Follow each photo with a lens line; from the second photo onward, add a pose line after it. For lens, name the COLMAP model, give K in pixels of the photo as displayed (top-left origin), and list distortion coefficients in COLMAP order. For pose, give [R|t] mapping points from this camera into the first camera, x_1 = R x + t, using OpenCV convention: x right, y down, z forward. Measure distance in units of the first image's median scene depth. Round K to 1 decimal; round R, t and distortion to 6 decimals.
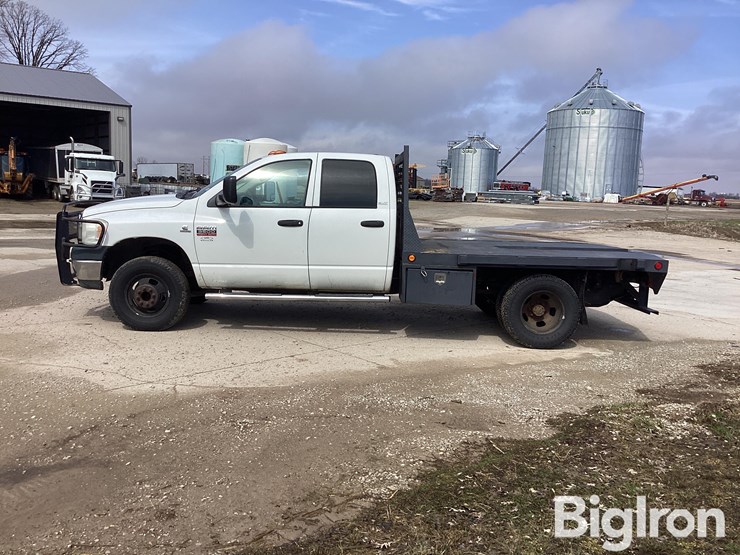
lens RADIAL K [[671.0, 0, 370.0], [0, 671.0, 277.5], [0, 0, 1]] dist [0.110856, -0.224854]
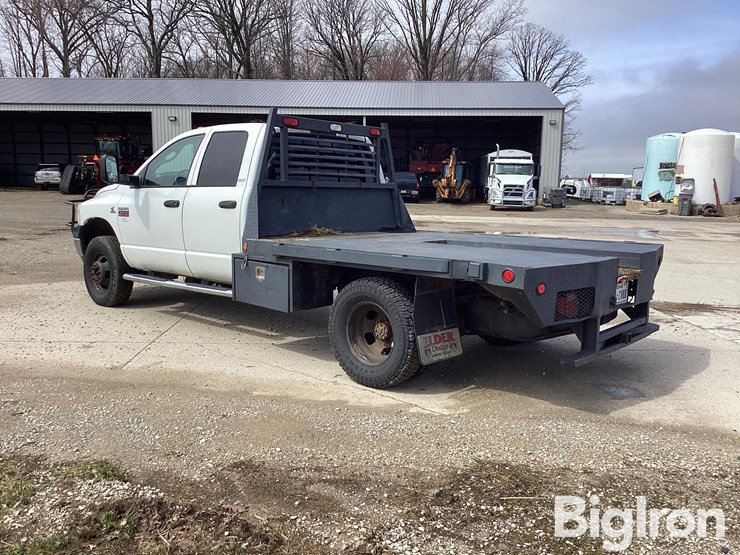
lens RADIAL K [[671.0, 0, 370.0], [0, 671.0, 277.5], [0, 0, 1]] dist [0.110856, -0.224854]
pose [[0.730749, 0.067067, -0.679344, 0.134175], [-0.074843, 0.997034, 0.017924, -0.003147], [0.678531, 0.037746, 0.733601, 0.094084]]
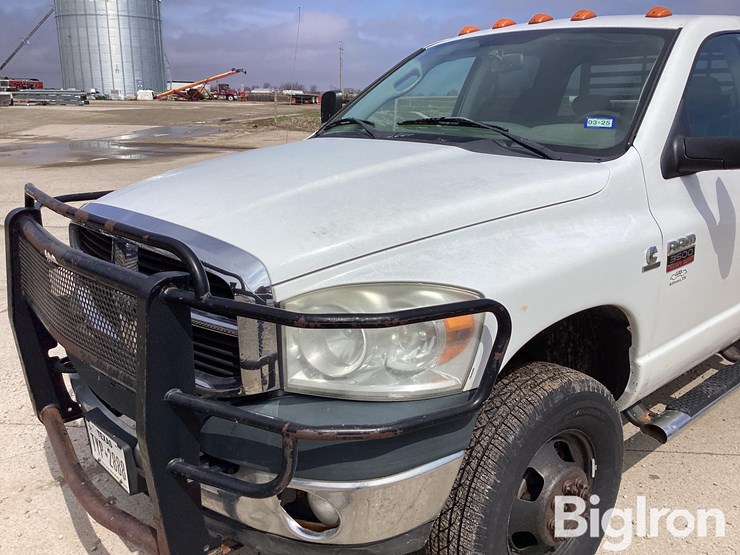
lens RADIAL K [[671.0, 0, 370.0], [0, 671.0, 277.5], [0, 0, 1]] dist [0.110856, -0.224854]
pose [[0.762338, -0.204038, 0.614174, -0.103779], [0.112042, 0.976281, 0.185264, -0.024844], [-0.637407, -0.072421, 0.767117, 0.156002]]
